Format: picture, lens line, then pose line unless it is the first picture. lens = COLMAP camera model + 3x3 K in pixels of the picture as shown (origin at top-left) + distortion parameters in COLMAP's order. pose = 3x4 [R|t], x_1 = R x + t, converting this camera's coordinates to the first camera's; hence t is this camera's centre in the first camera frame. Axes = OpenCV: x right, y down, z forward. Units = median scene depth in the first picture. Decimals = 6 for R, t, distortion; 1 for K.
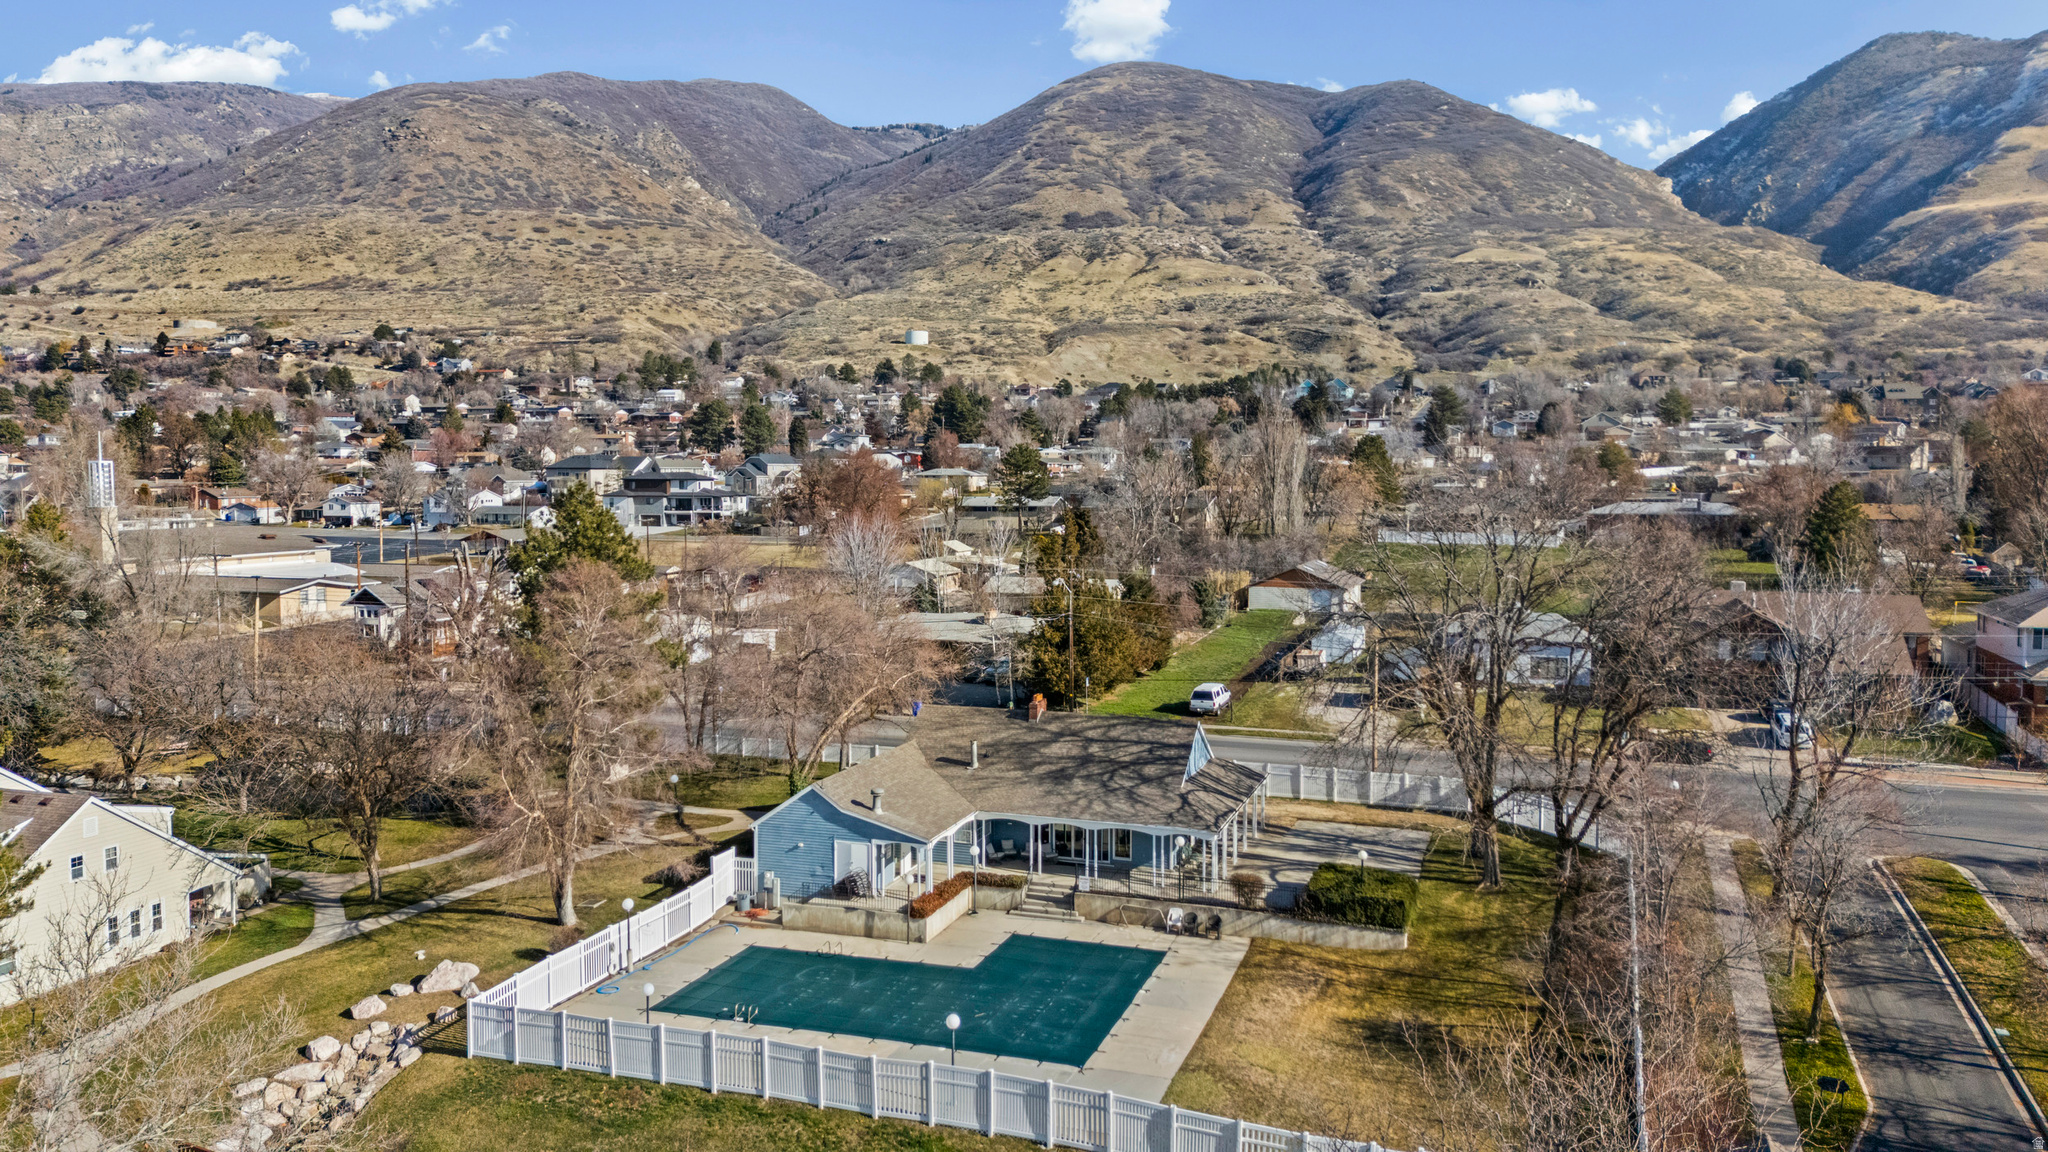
lens RADIAL K [[1486.4, 0, 1024.0], [0, 1486.4, 576.0], [0, 0, 1]] dist [0.061625, -0.064496]
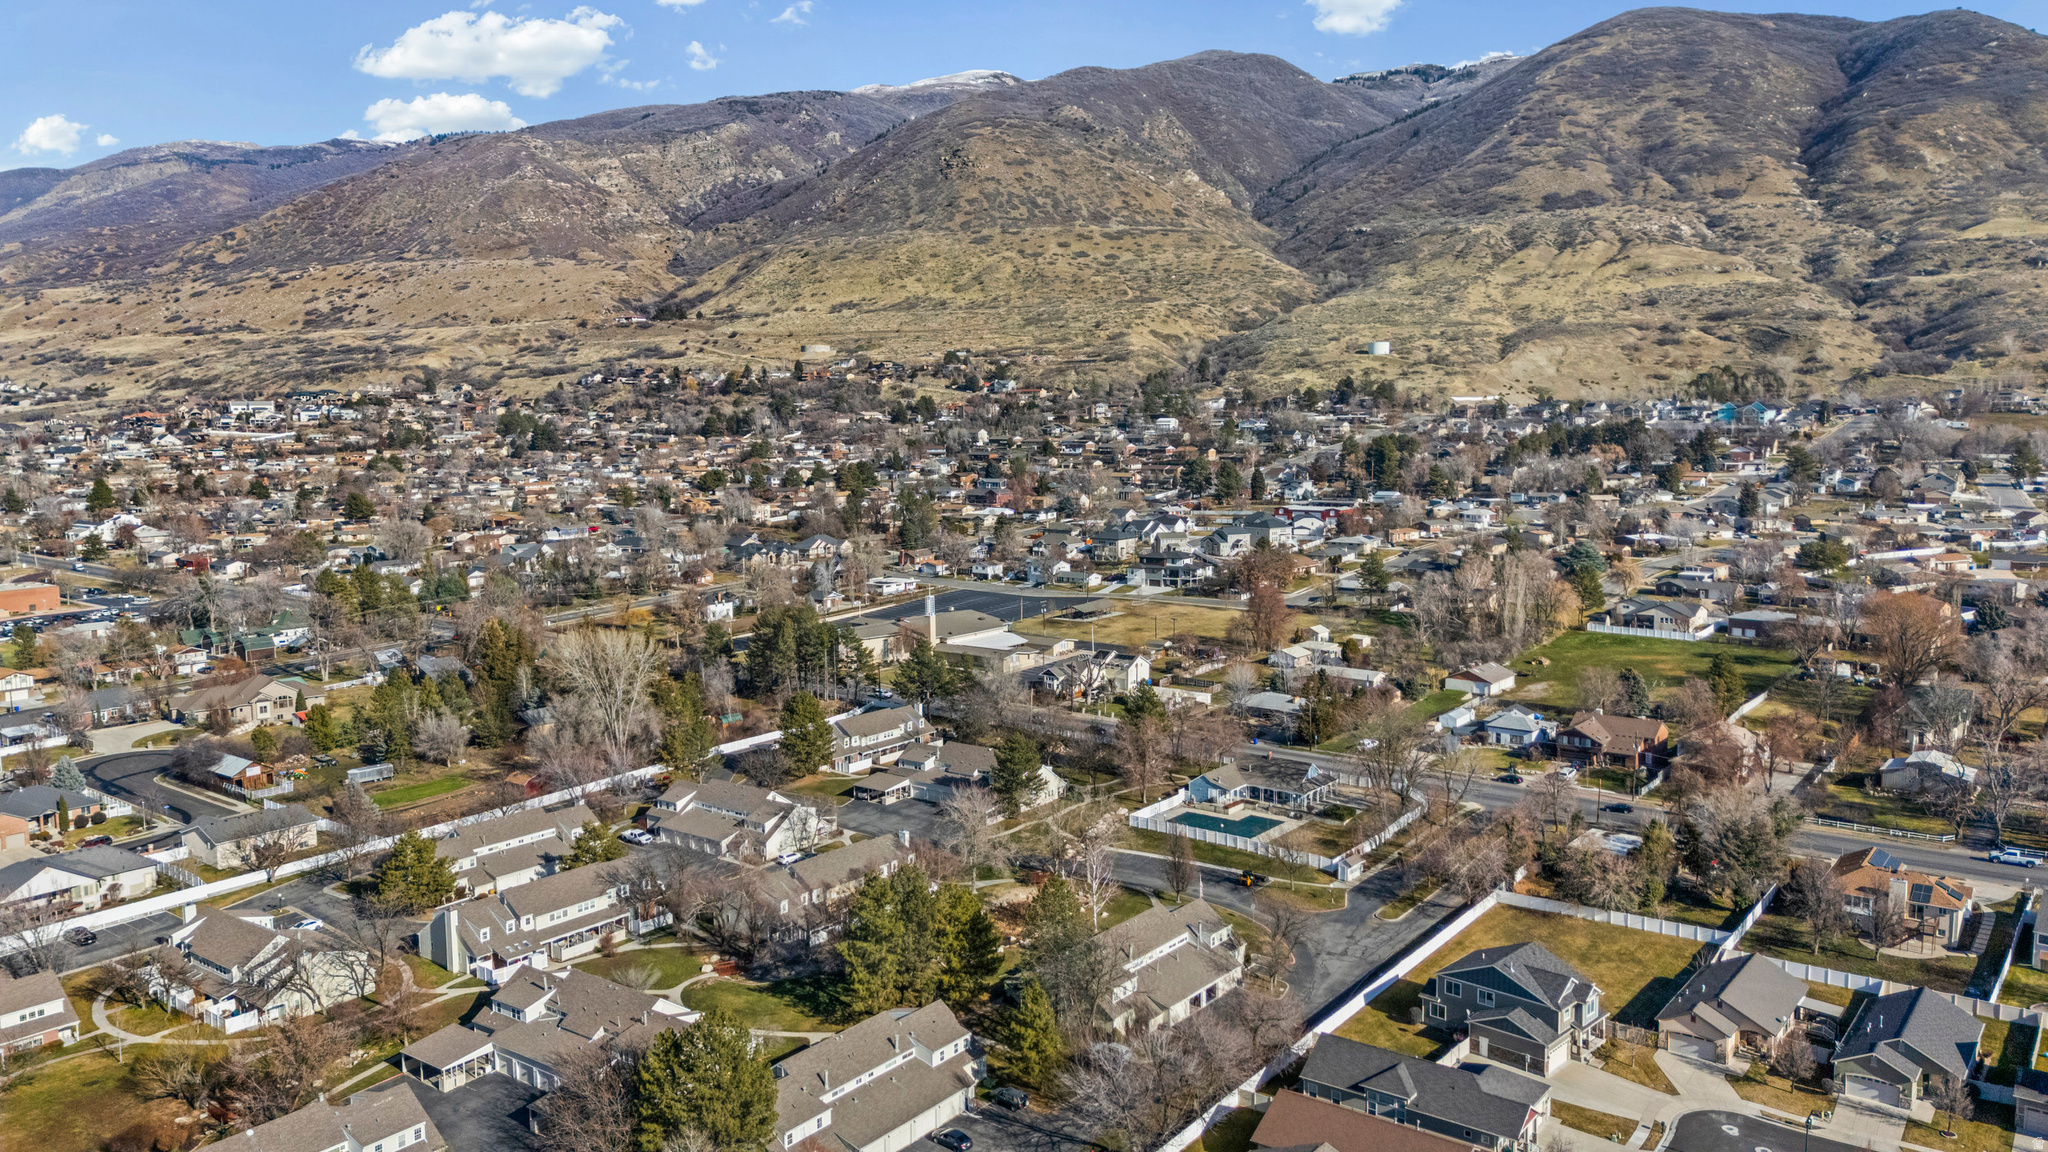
lens RADIAL K [[1486.4, 0, 1024.0], [0, 1486.4, 576.0], [0, 0, 1]] dist [0.061625, -0.064496]
pose [[0.947526, 0.032917, -0.317978, 0.032473], [-0.018637, 0.998681, 0.047847, -0.028417], [0.319134, -0.039410, 0.946890, -0.144621]]
